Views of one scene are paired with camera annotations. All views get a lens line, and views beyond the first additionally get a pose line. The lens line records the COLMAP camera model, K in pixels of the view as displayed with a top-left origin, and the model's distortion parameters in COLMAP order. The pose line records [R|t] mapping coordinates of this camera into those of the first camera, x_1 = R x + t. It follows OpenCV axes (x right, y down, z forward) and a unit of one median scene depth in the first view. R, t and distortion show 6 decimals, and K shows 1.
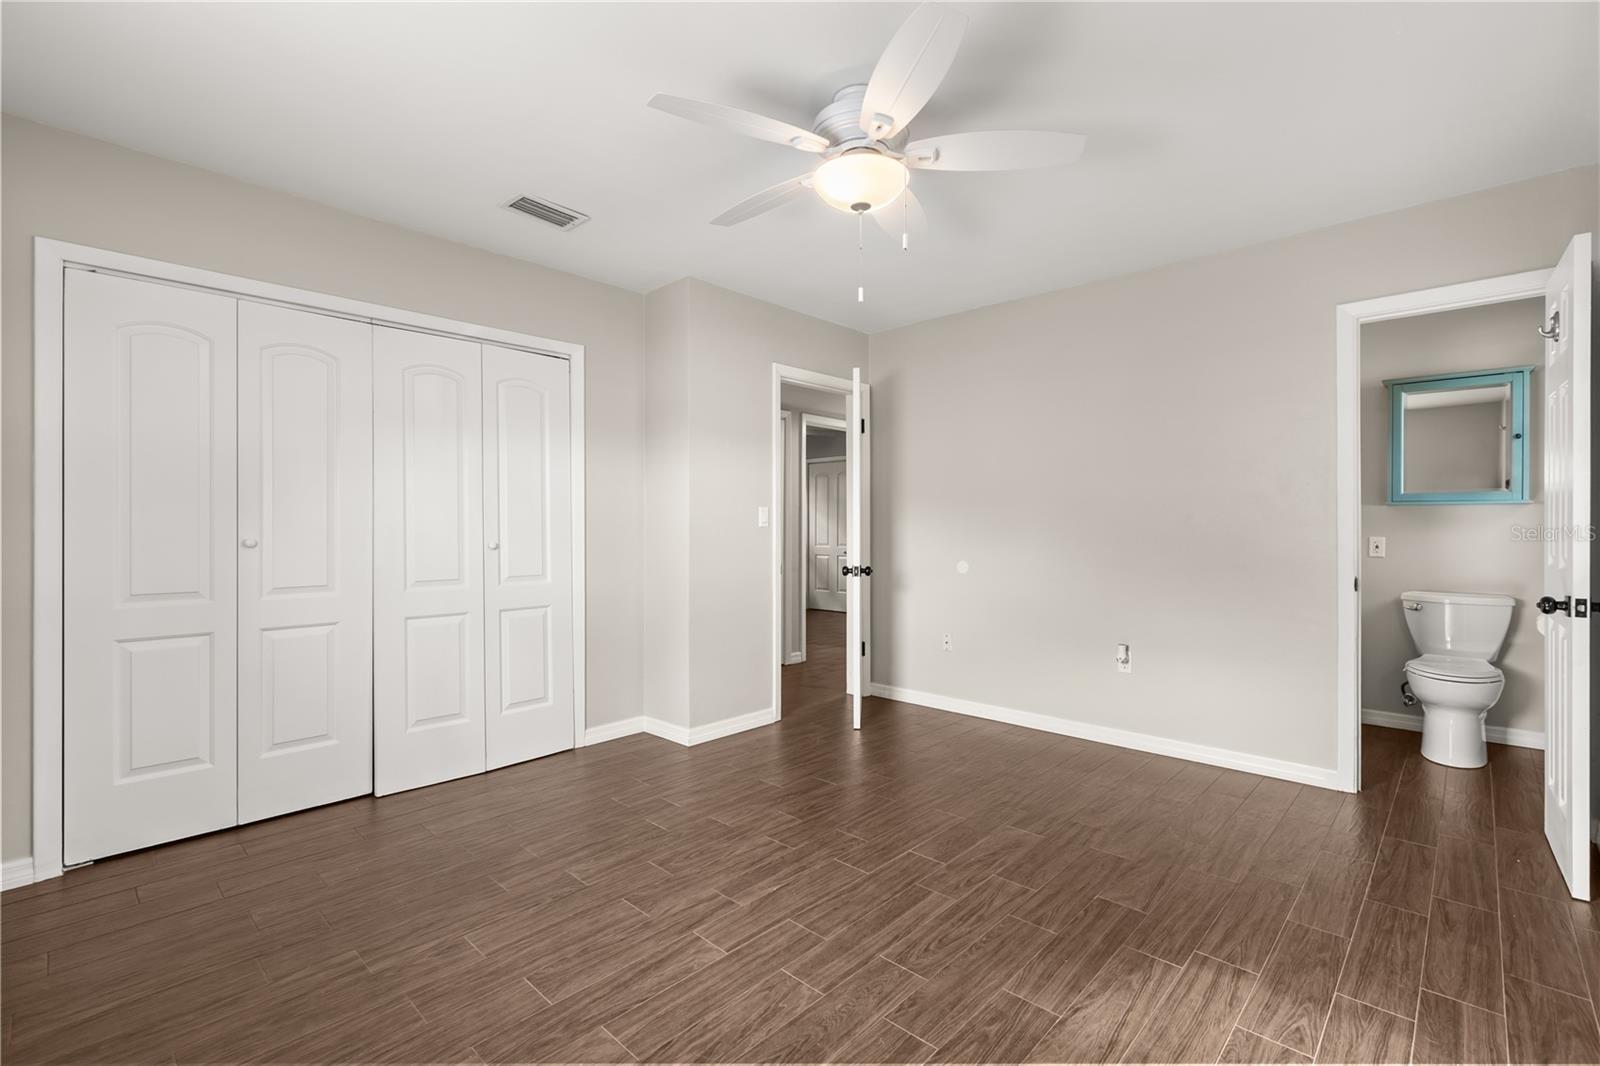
lens RADIAL K [[715.5, 0, 799.7], [0, 715.5, 520.4], [0, 0, 1]] dist [0.000888, 0.000301]
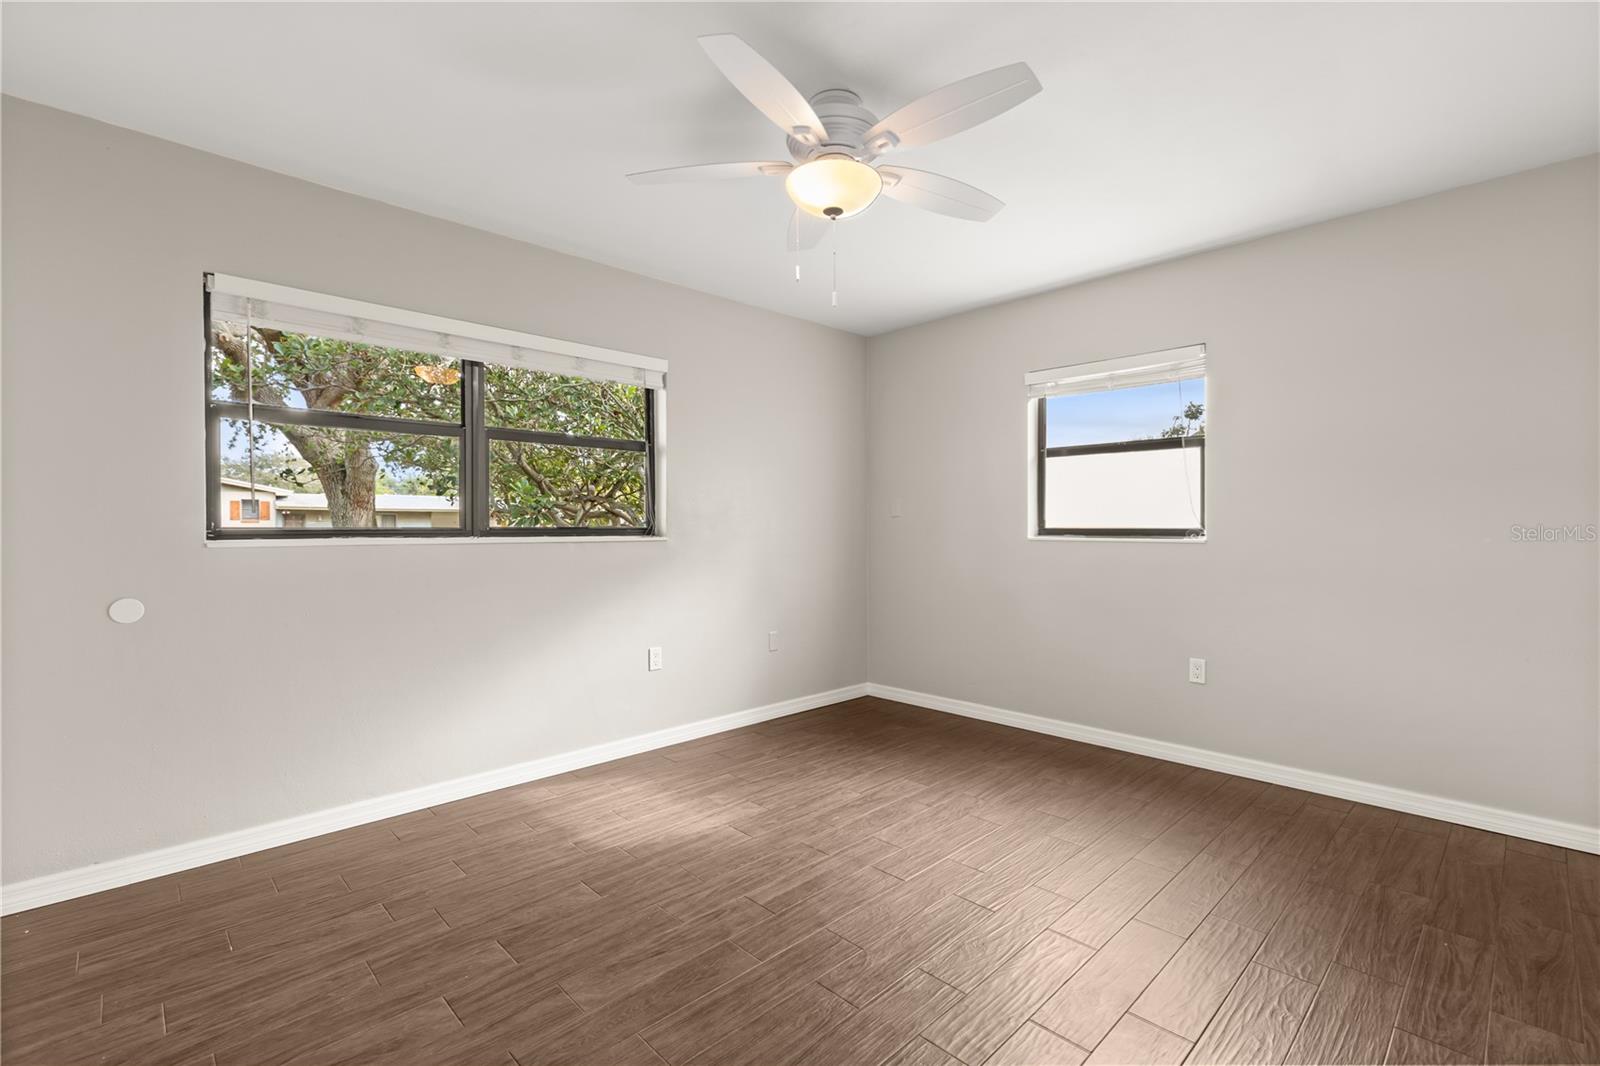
lens RADIAL K [[715.5, 0, 799.7], [0, 715.5, 520.4], [0, 0, 1]] dist [0.000888, 0.000301]
pose [[-0.998894, 0.002989, 0.046915, 0.102365], [0.002742, 0.999982, -0.005333, -0.003465], [-0.046930, -0.005198, -0.998885, 2.324730]]
